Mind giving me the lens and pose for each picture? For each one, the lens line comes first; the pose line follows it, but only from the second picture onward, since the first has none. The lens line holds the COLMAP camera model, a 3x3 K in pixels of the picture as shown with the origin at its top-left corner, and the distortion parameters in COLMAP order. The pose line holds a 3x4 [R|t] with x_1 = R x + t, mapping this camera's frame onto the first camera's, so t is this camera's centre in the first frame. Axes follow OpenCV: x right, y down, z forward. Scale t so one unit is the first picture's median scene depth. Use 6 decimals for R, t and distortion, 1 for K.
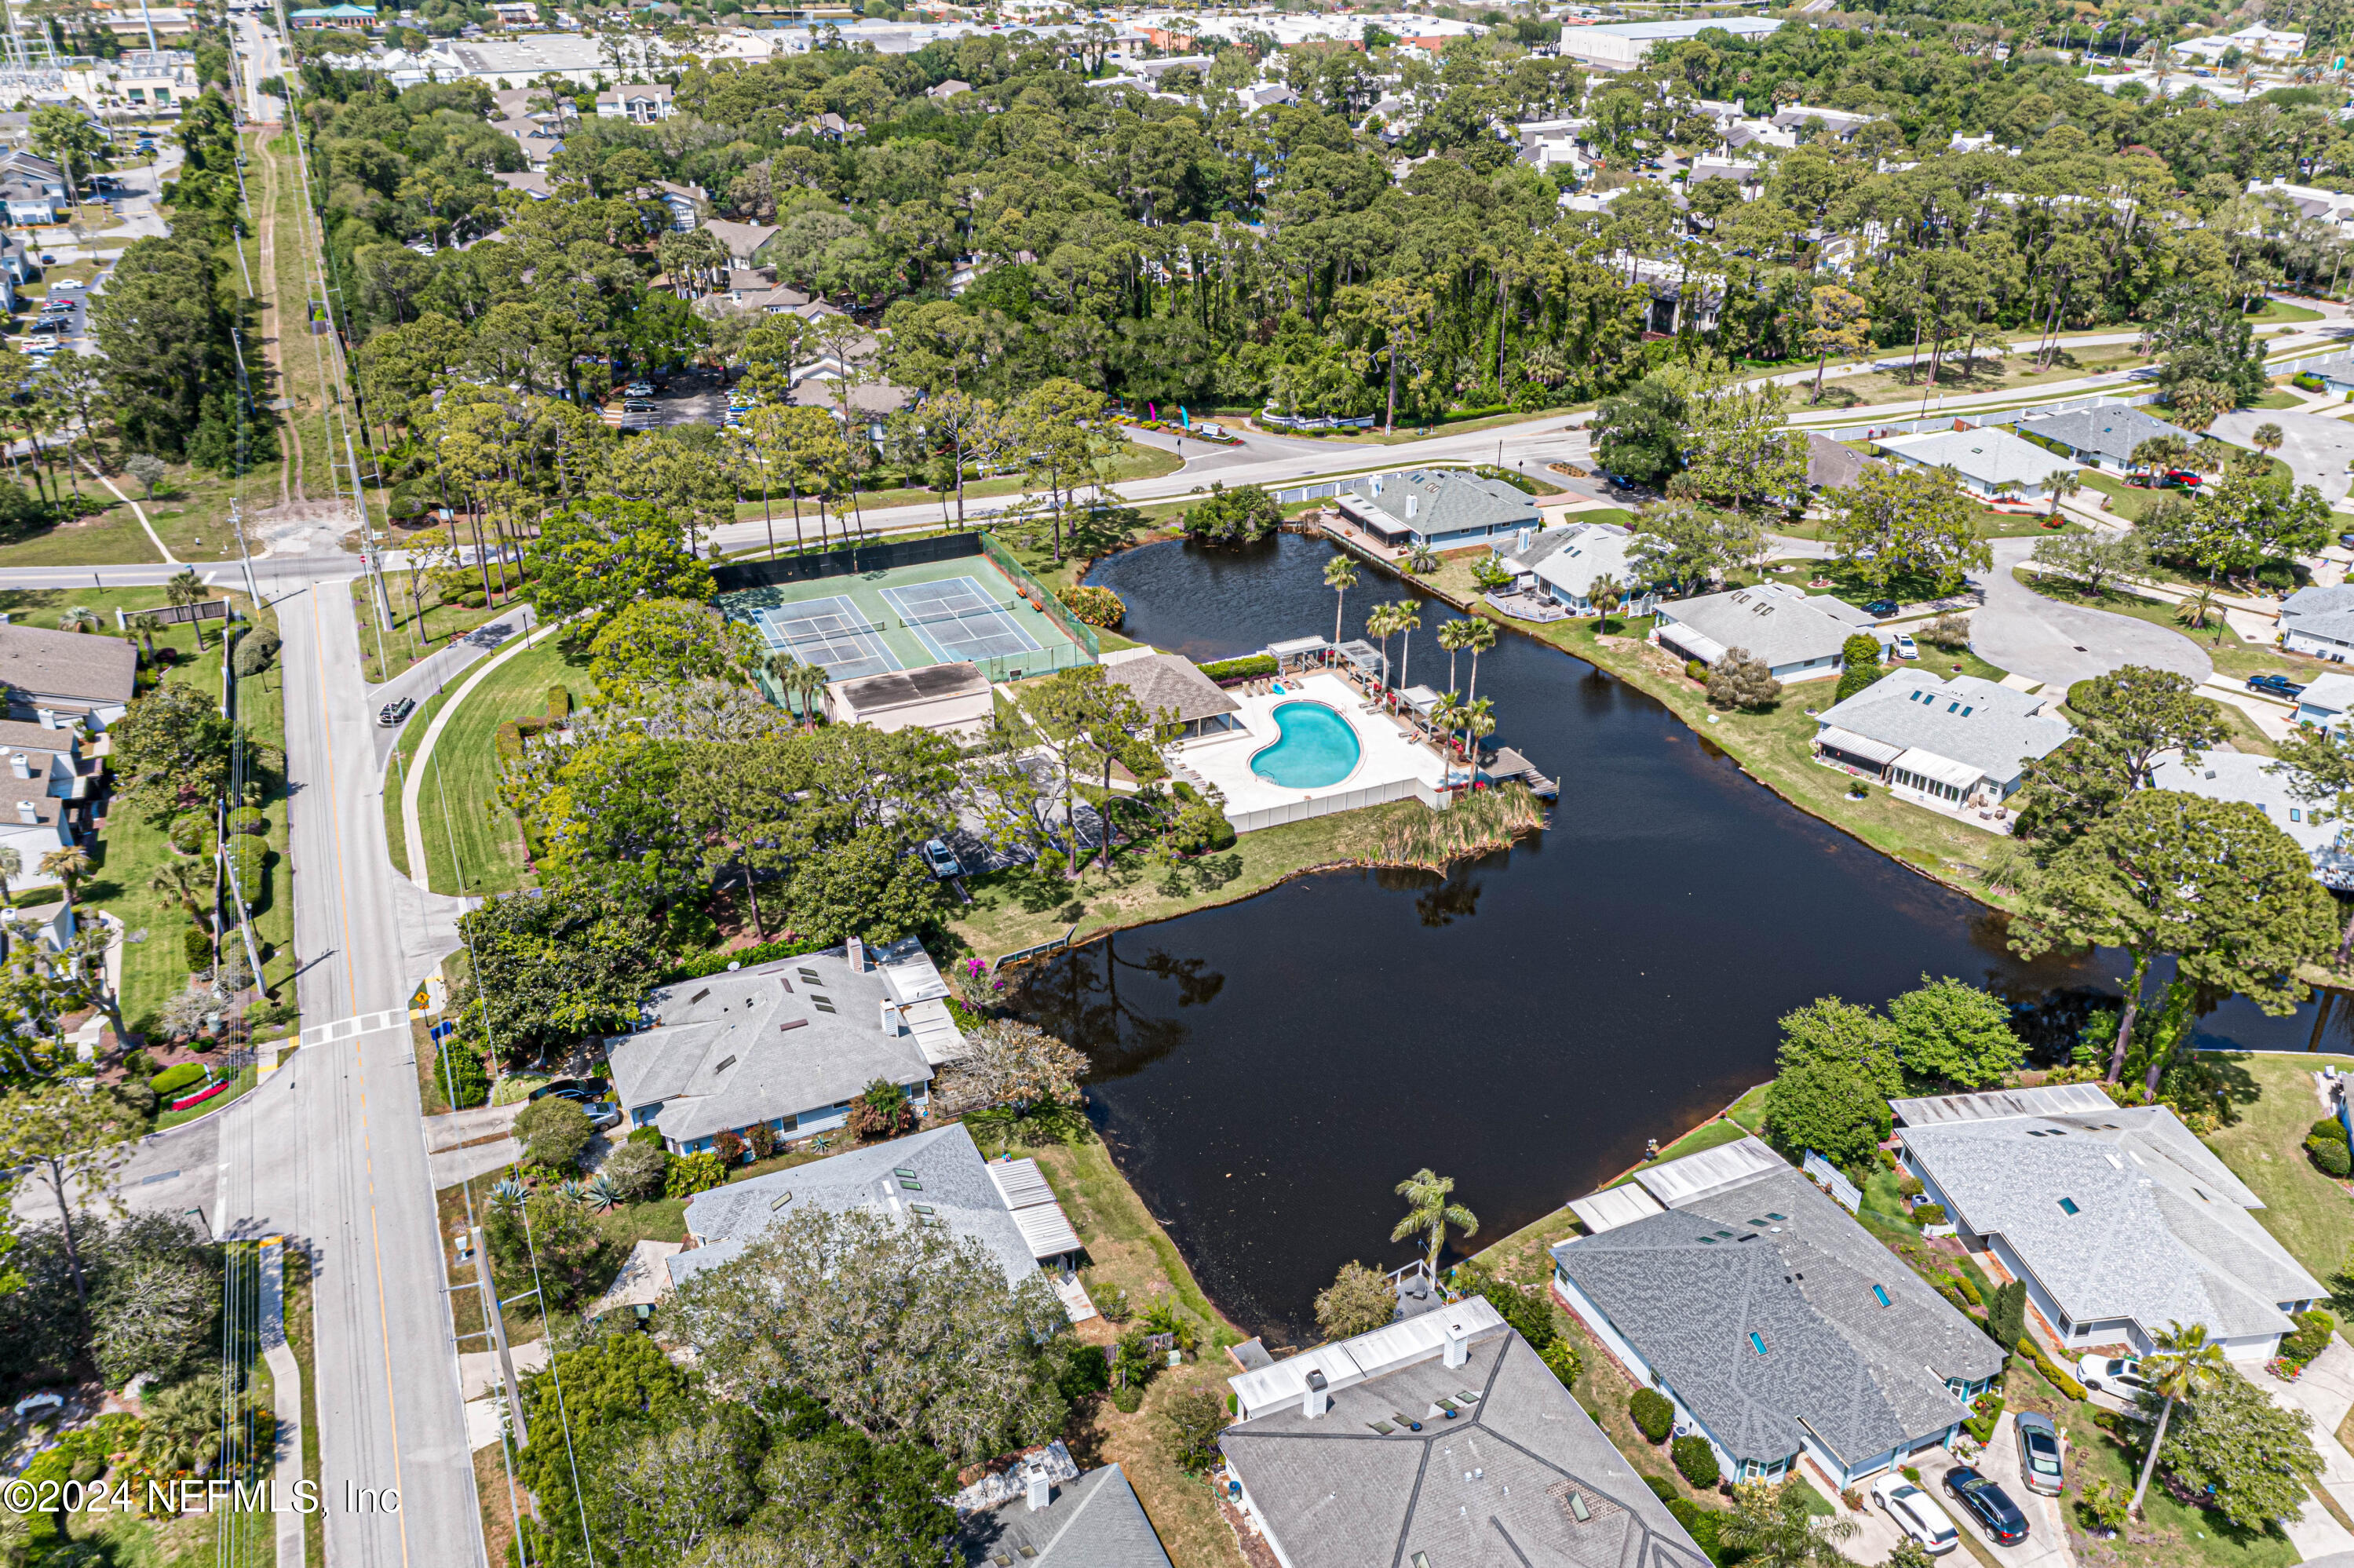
lens RADIAL K [[1841.1, 0, 1177.0], [0, 1841.1, 784.0], [0, 0, 1]] dist [0.022775, 0.006446]
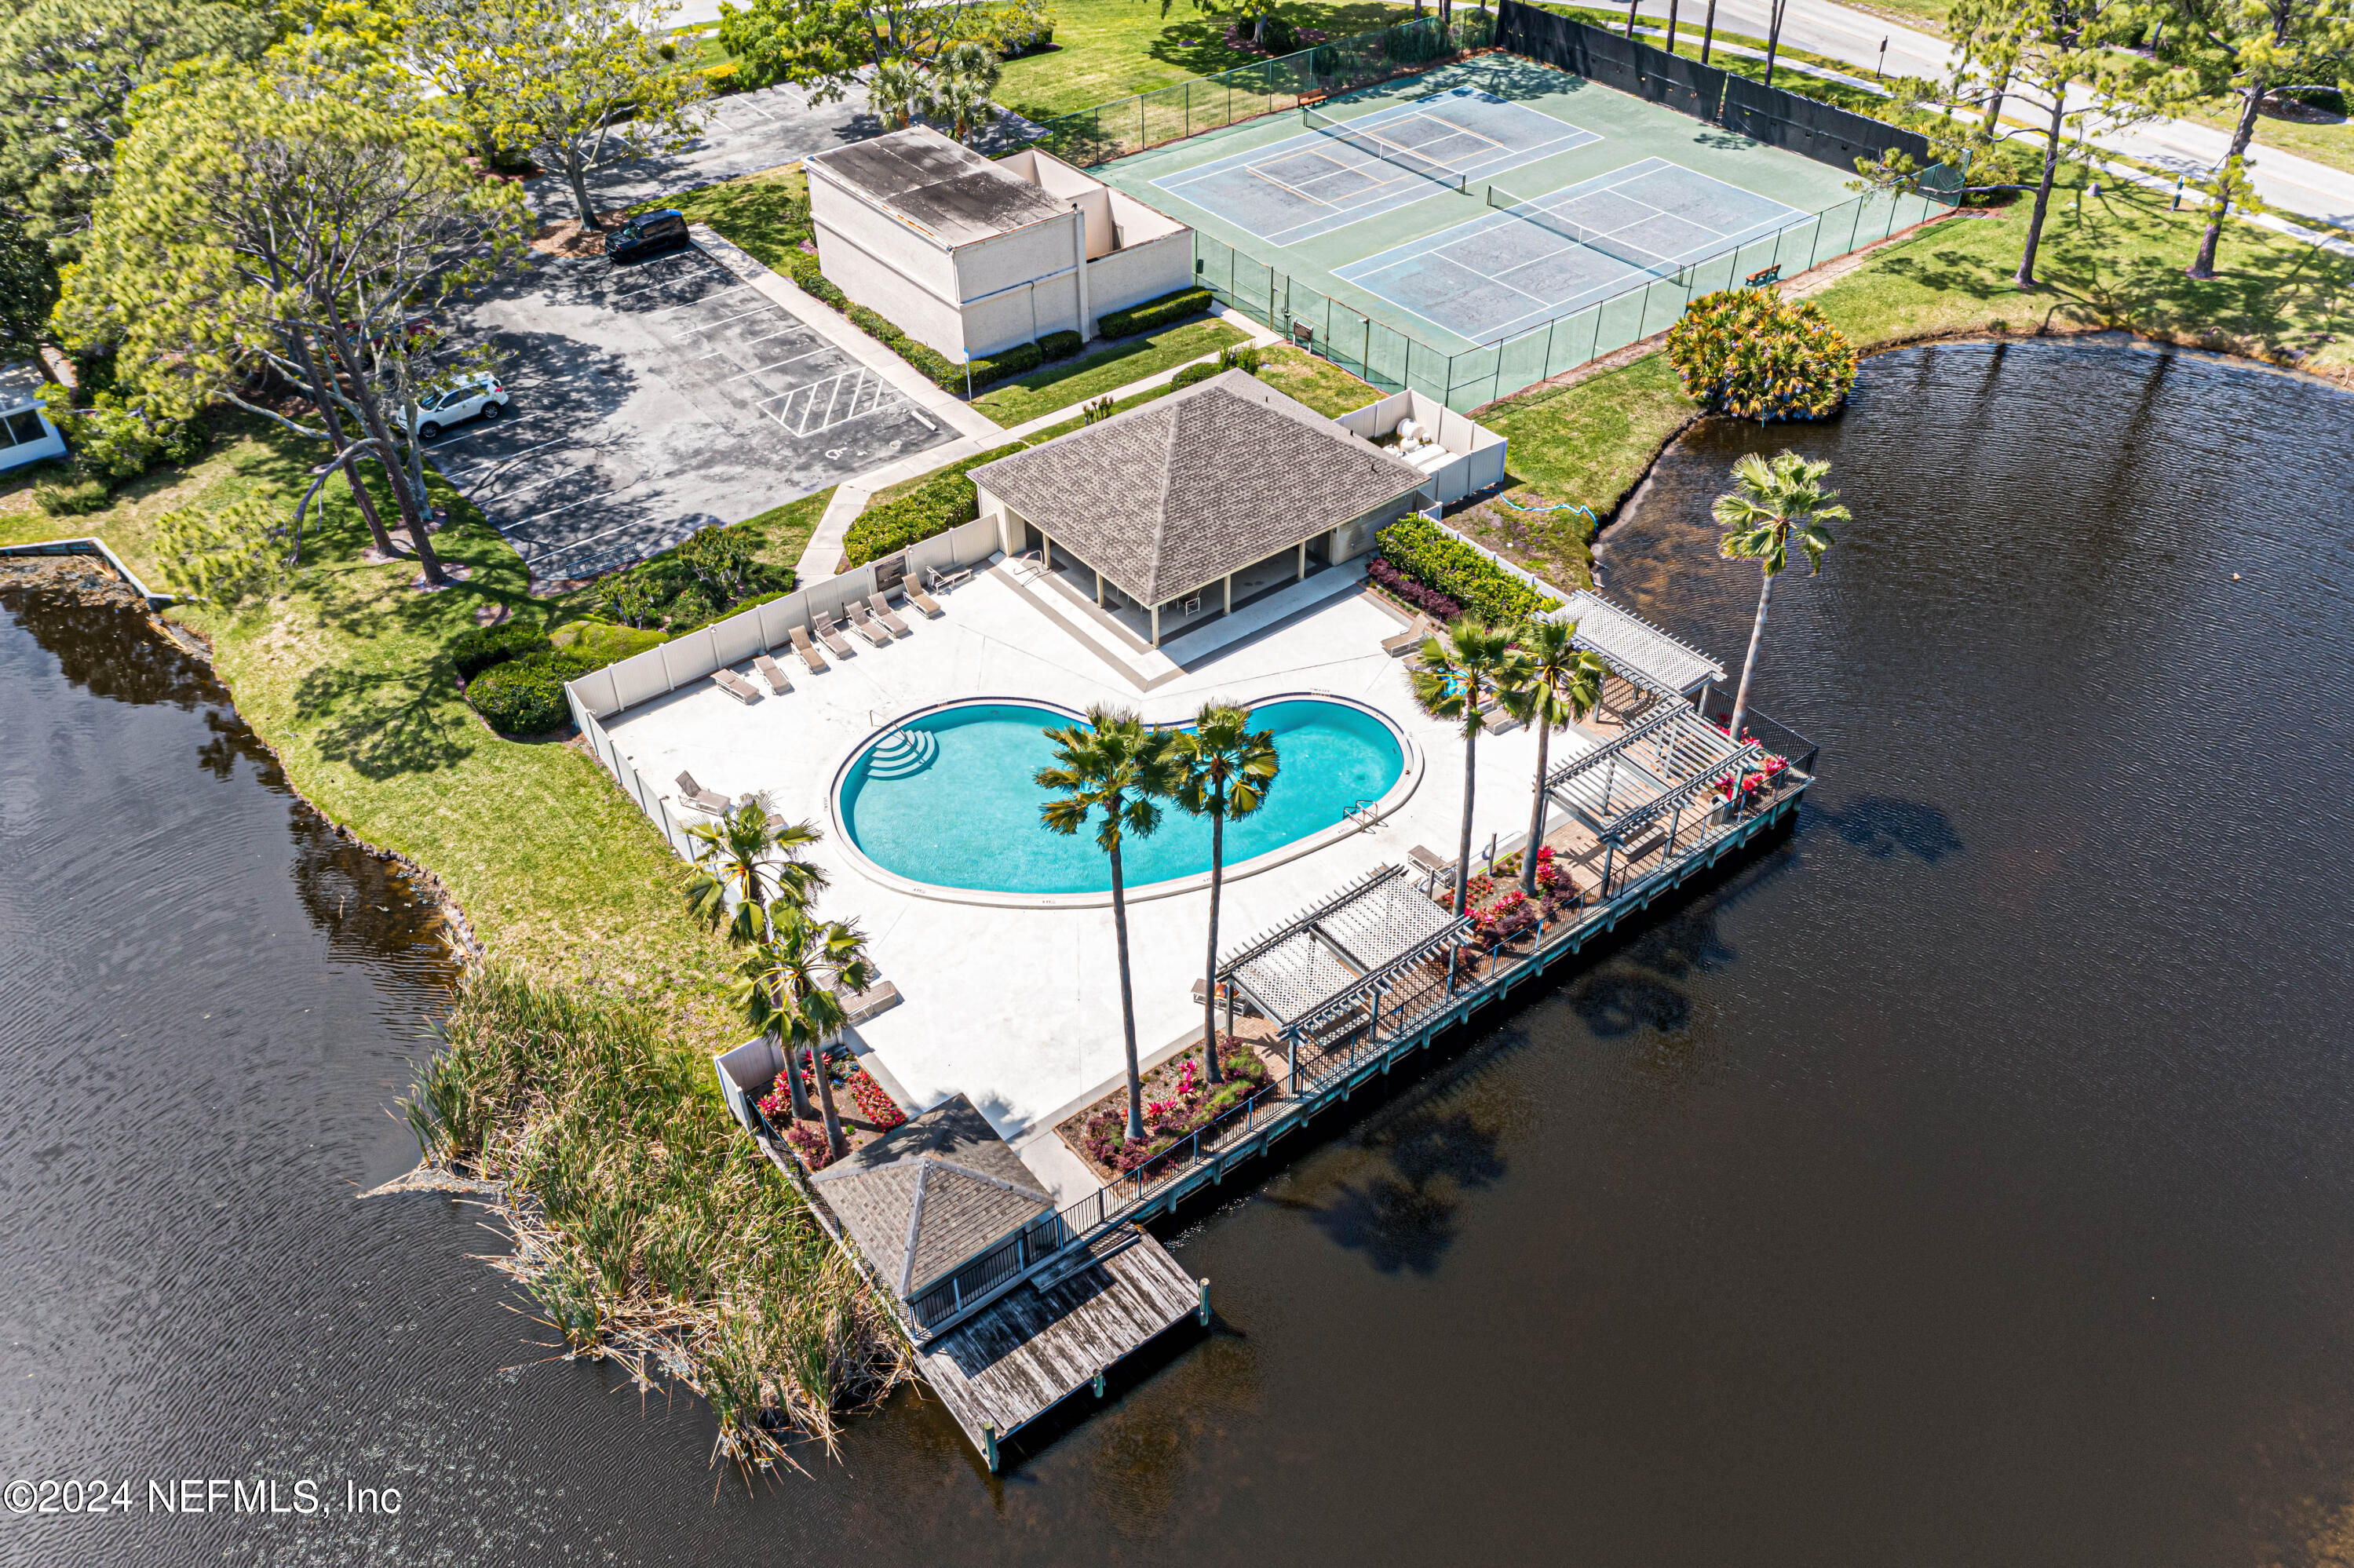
lens RADIAL K [[1841.1, 0, 1177.0], [0, 1841.1, 784.0], [0, 0, 1]] dist [0.022775, 0.006446]
pose [[0.236335, 0.614046, -0.753056, 0.266742], [-0.434300, 0.760043, 0.483445, -0.154440], [0.869212, 0.212797, 0.446305, 0.681504]]
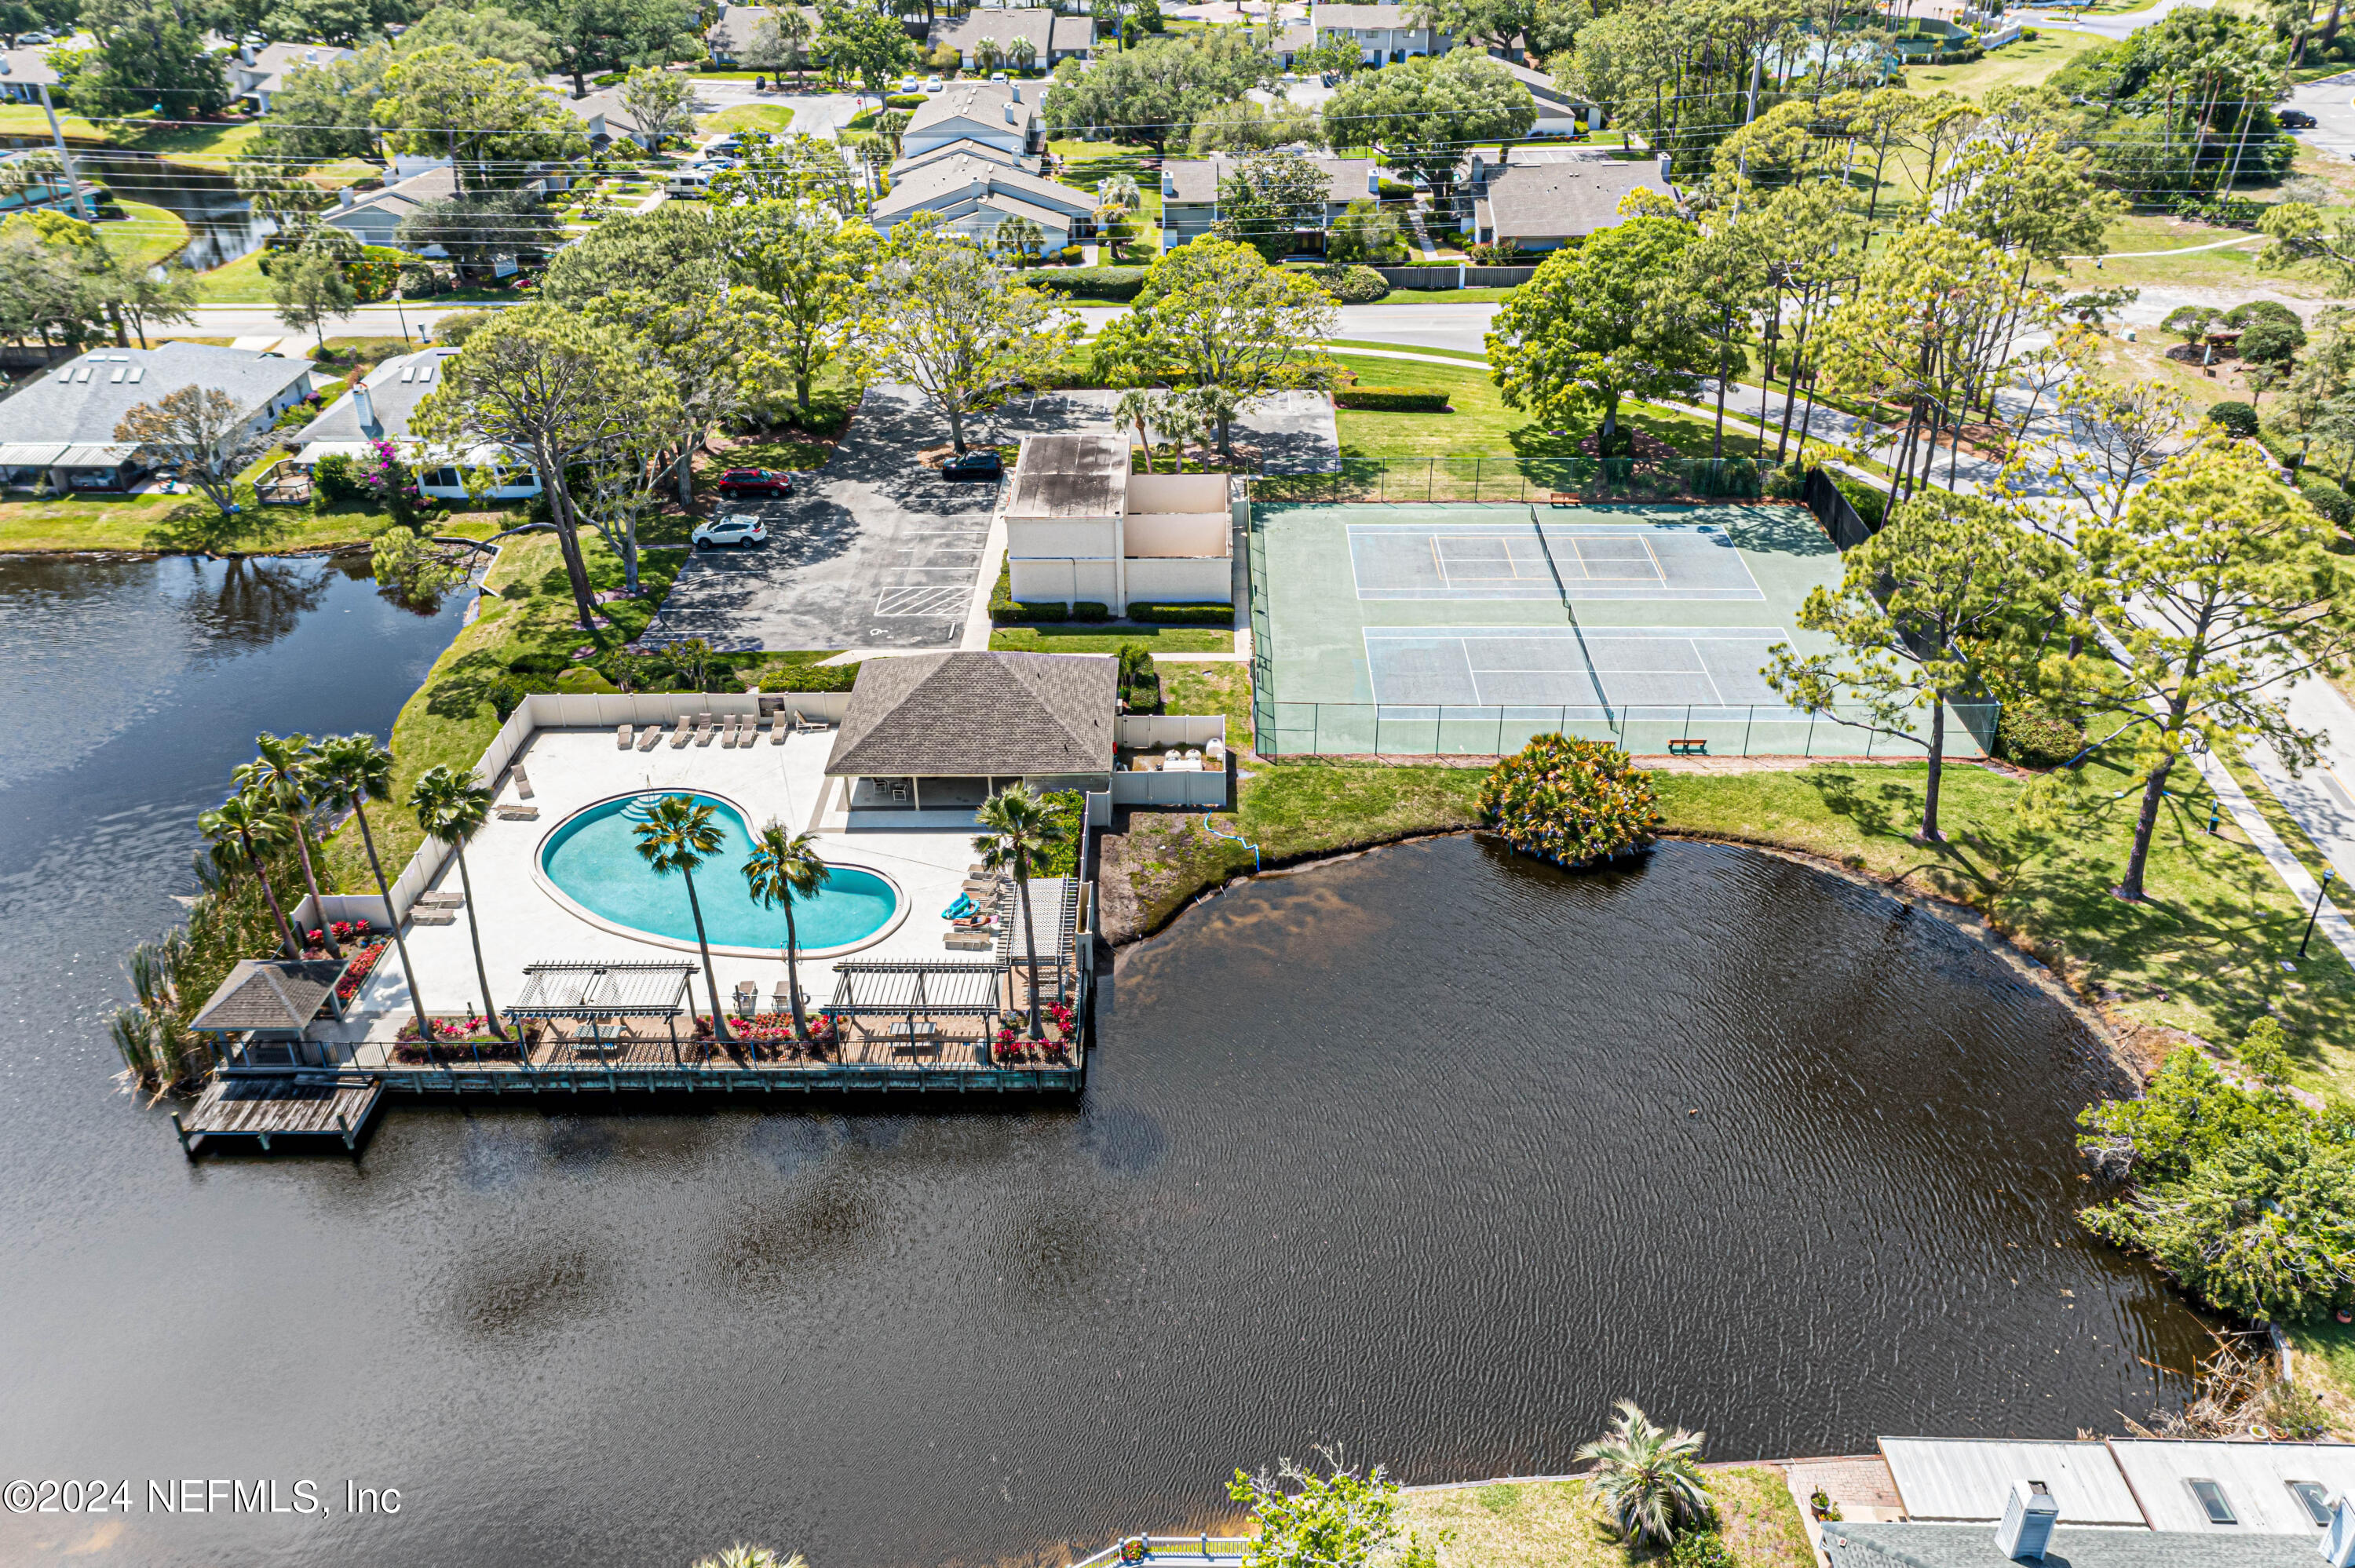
lens RADIAL K [[1867.6, 0, 1174.2], [0, 1867.6, 772.5], [0, 0, 1]] dist [0.023663, 0.003912]
pose [[-0.424396, 0.462968, -0.778170, 0.312108], [-0.405901, 0.670947, 0.620544, -0.315883], [0.809403, 0.579216, -0.096828, 0.902834]]
